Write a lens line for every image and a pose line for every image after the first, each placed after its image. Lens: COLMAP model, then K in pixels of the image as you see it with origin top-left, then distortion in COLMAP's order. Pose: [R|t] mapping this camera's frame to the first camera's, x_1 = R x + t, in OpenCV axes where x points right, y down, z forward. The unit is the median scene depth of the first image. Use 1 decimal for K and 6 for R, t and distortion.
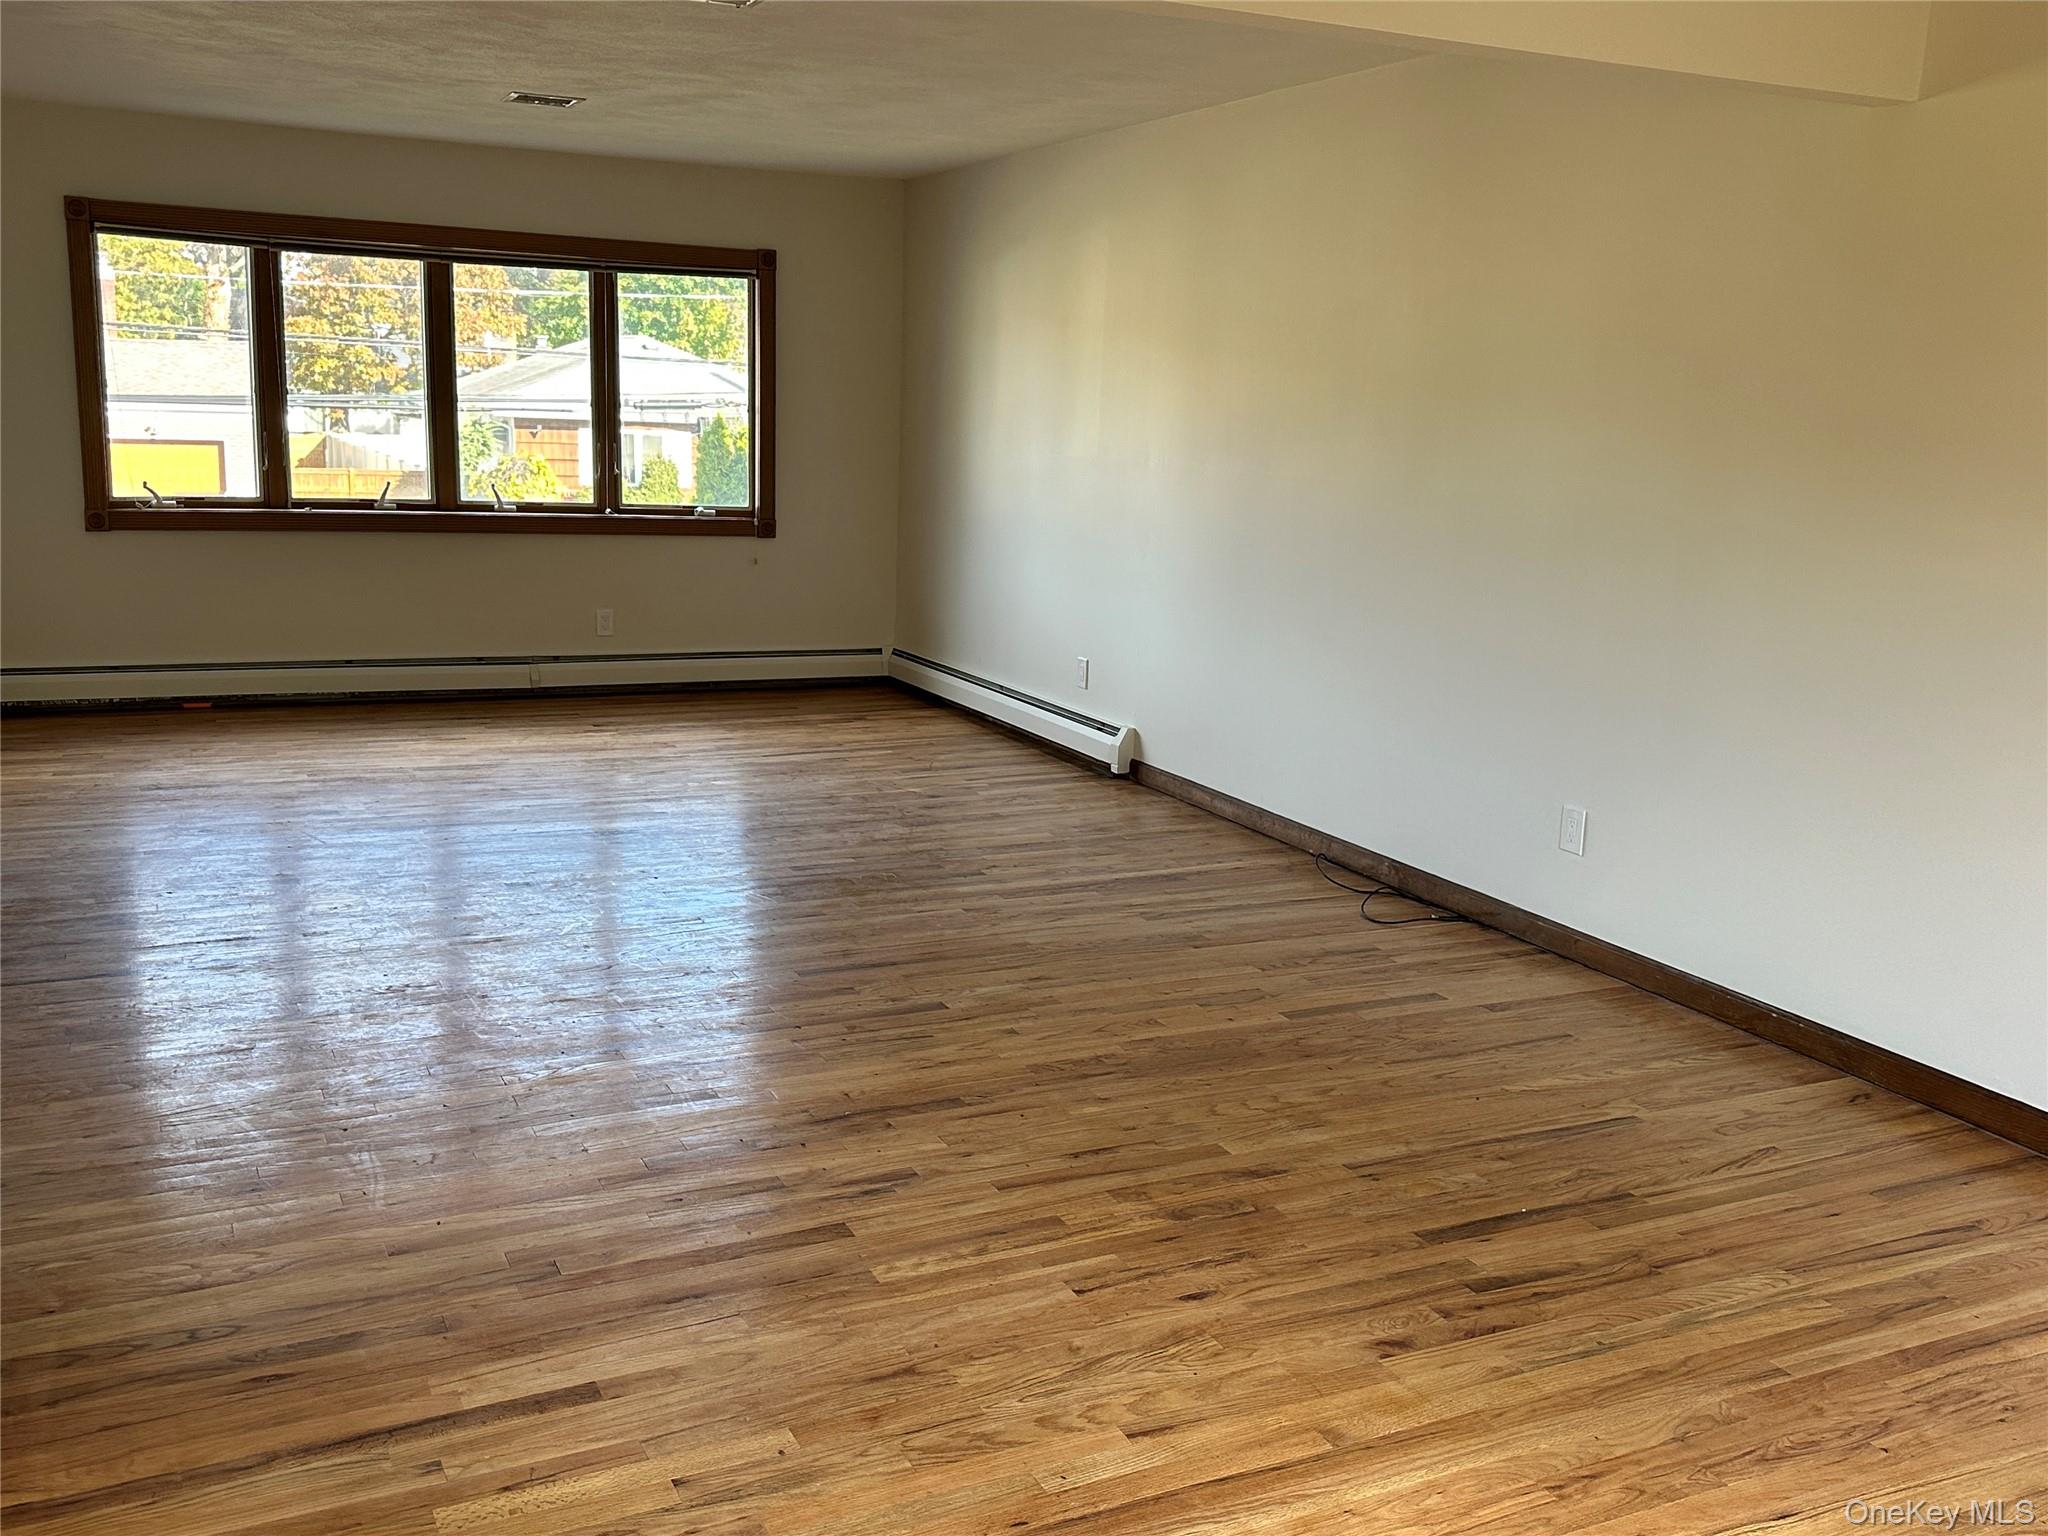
lens RADIAL K [[1753.0, 0, 1024.0], [0, 1753.0, 768.0], [0, 0, 1]] dist [0.166170, -0.334847]
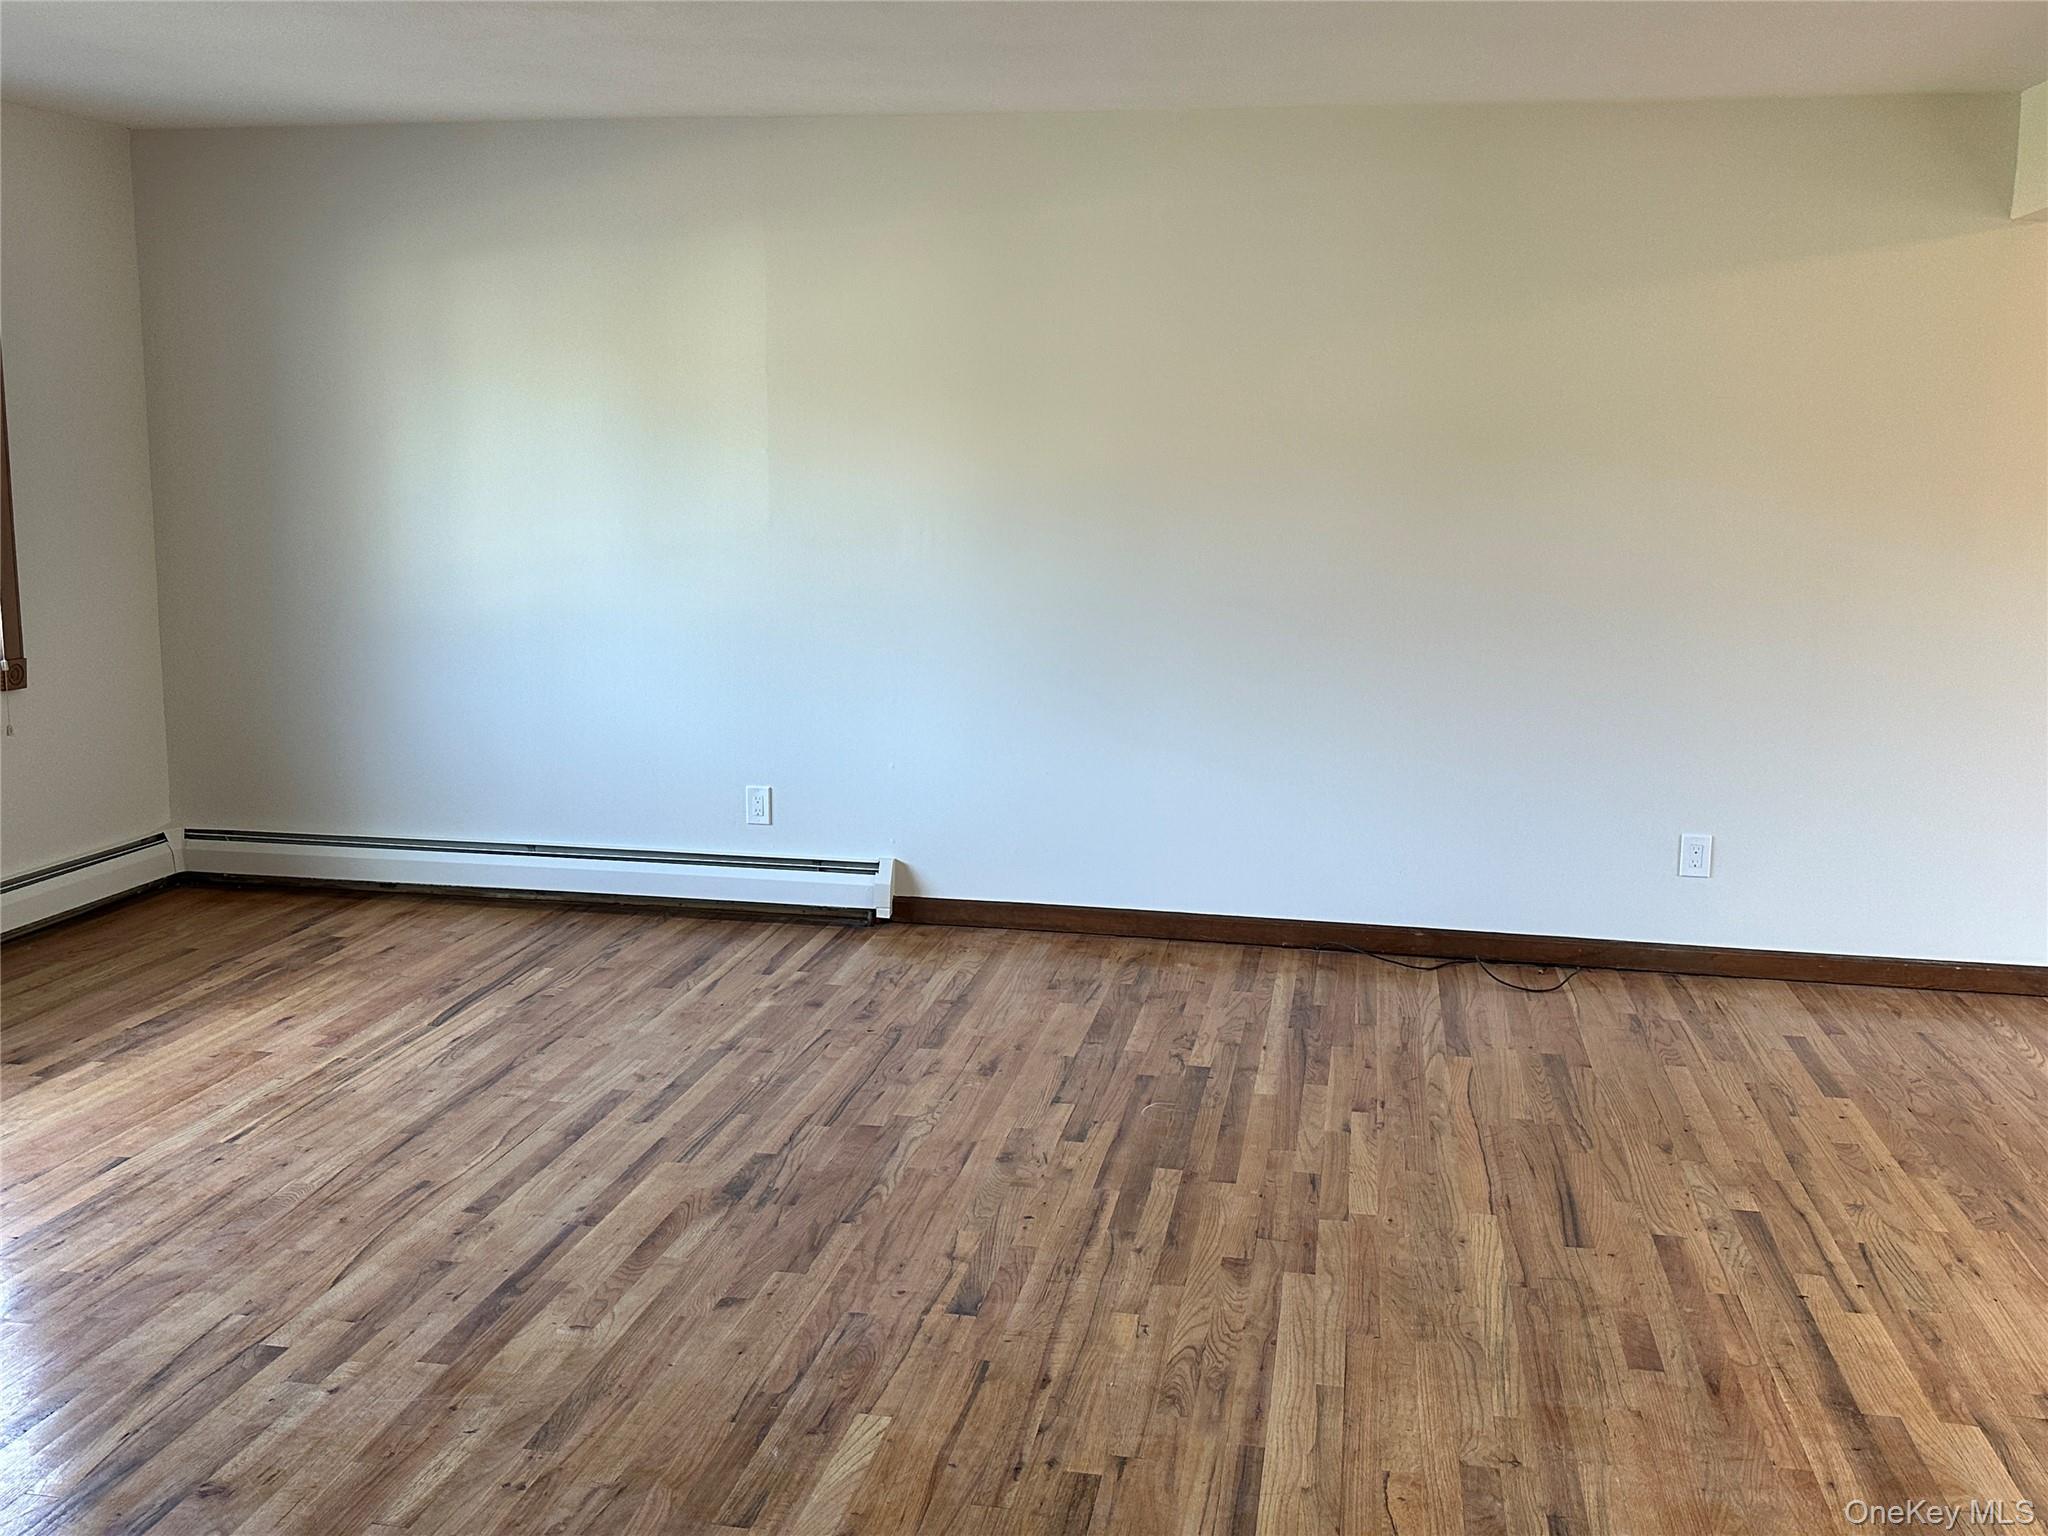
lens RADIAL K [[1753.0, 0, 1024.0], [0, 1753.0, 768.0], [0, 0, 1]] dist [0.166170, -0.334847]
pose [[0.605697, -0.163324, 0.778753, -0.764965], [0.169282, 0.982752, 0.074444, -0.165980], [-0.777480, 0.086739, 0.622898, 0.640117]]
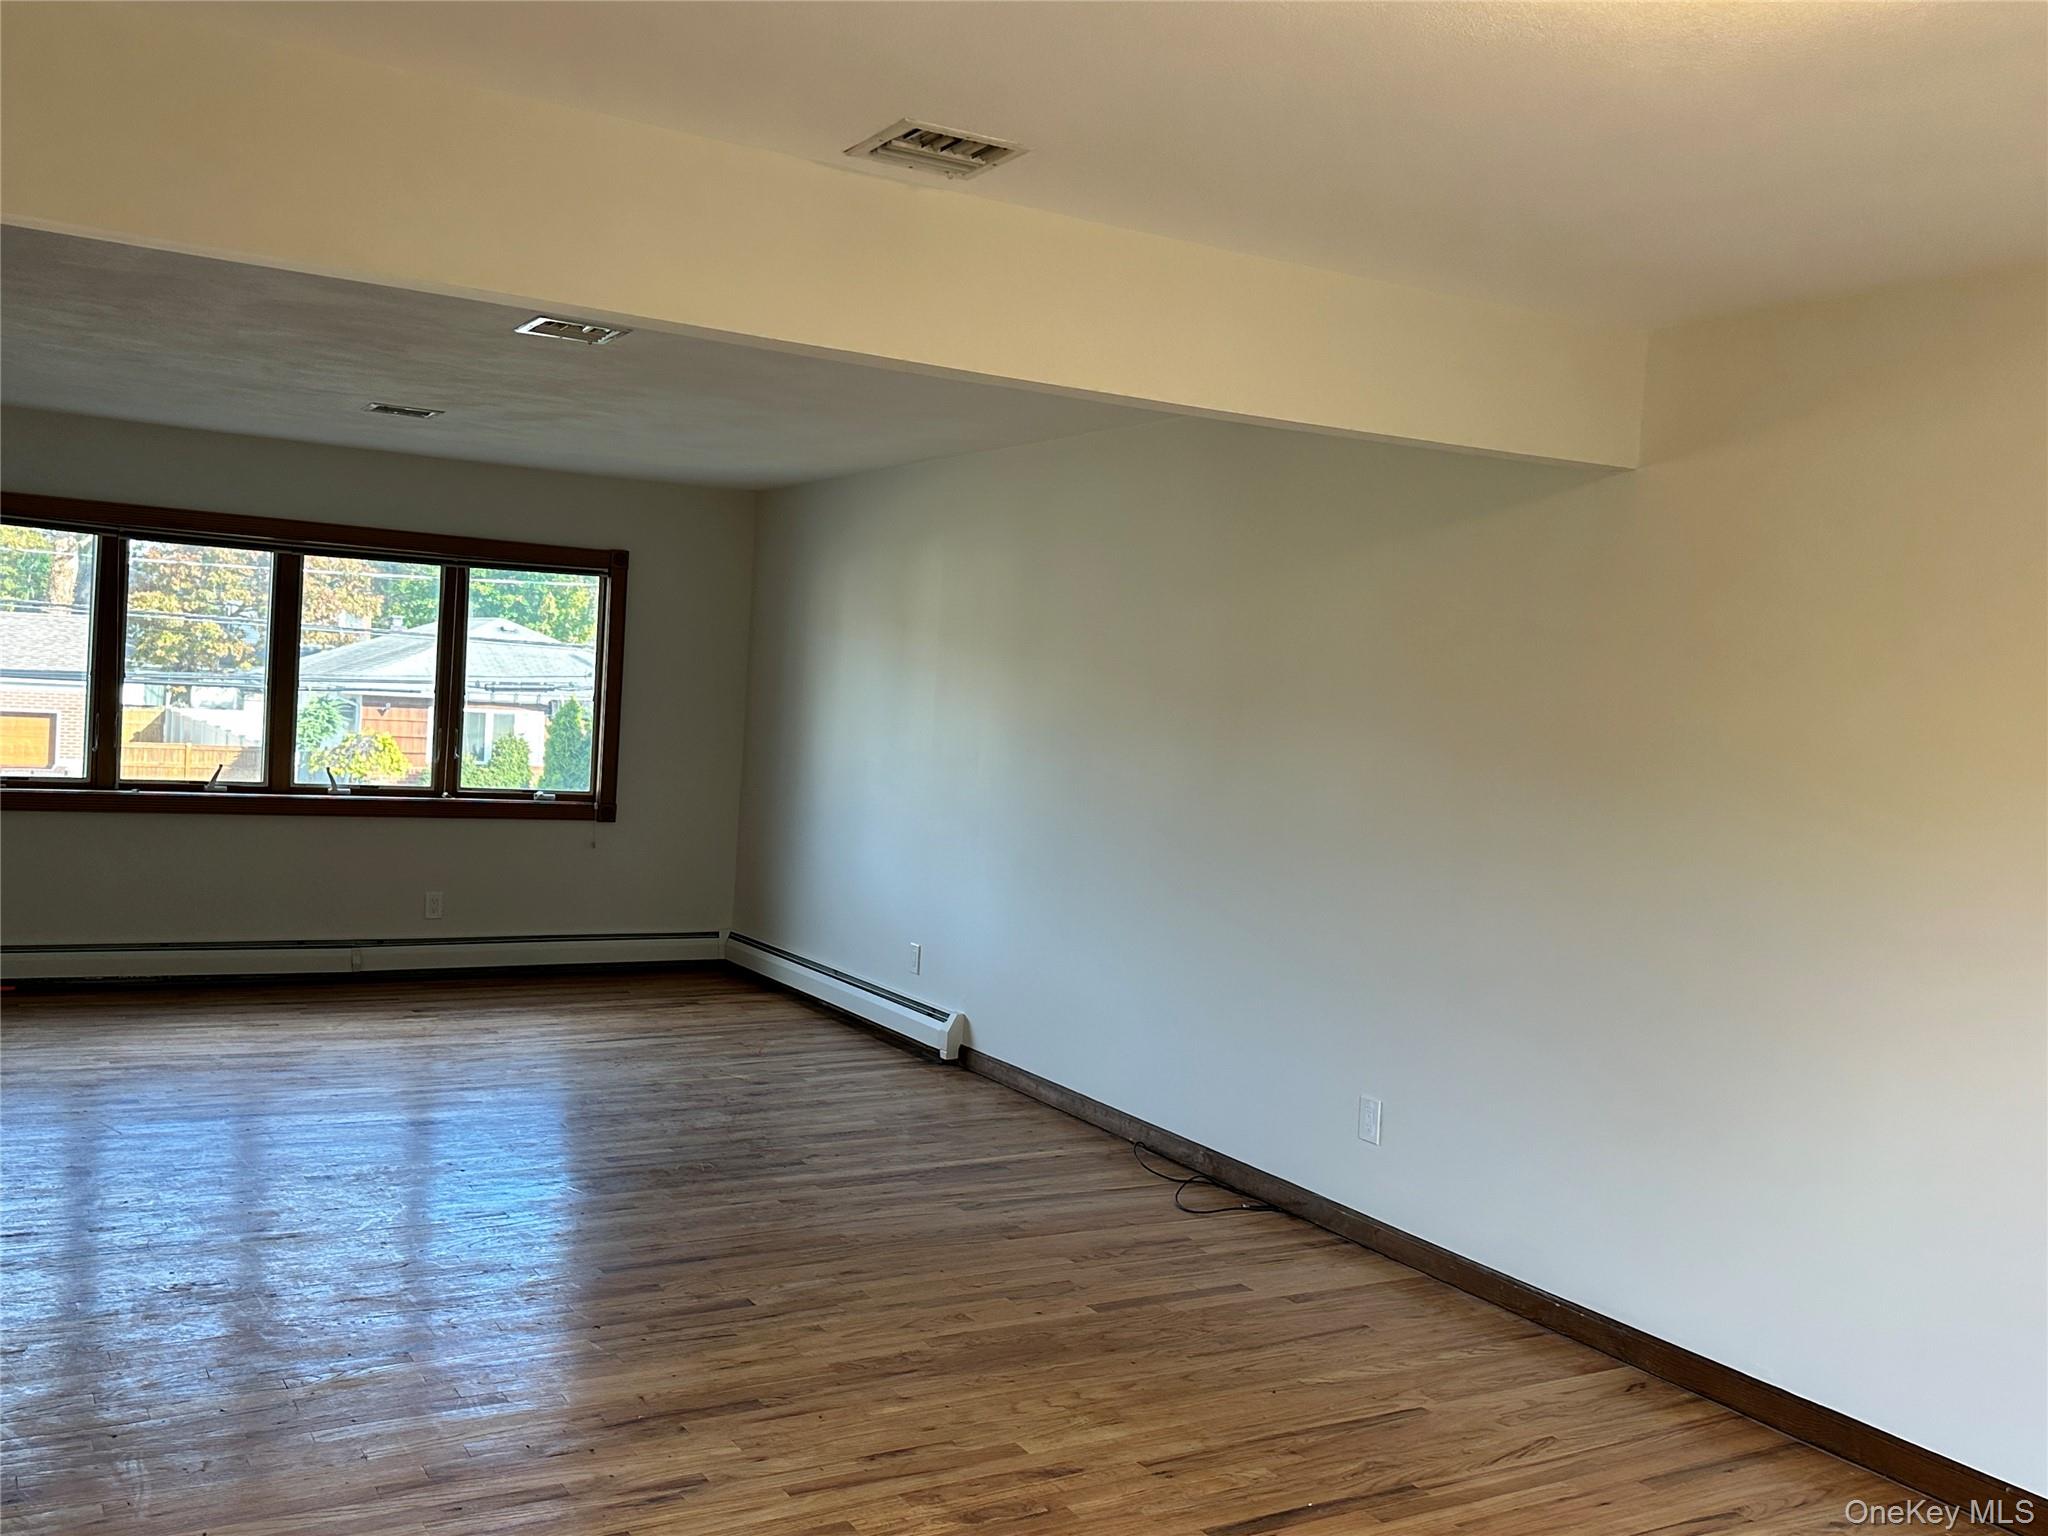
lens RADIAL K [[1753.0, 0, 1024.0], [0, 1753.0, 768.0], [0, 0, 1]] dist [0.166170, -0.334847]
pose [[0.996592, 0.017624, 0.080582, 0.019450], [-0.004629, 0.987319, -0.158684, -0.002800], [-0.082357, 0.157770, 0.984036, -0.037365]]
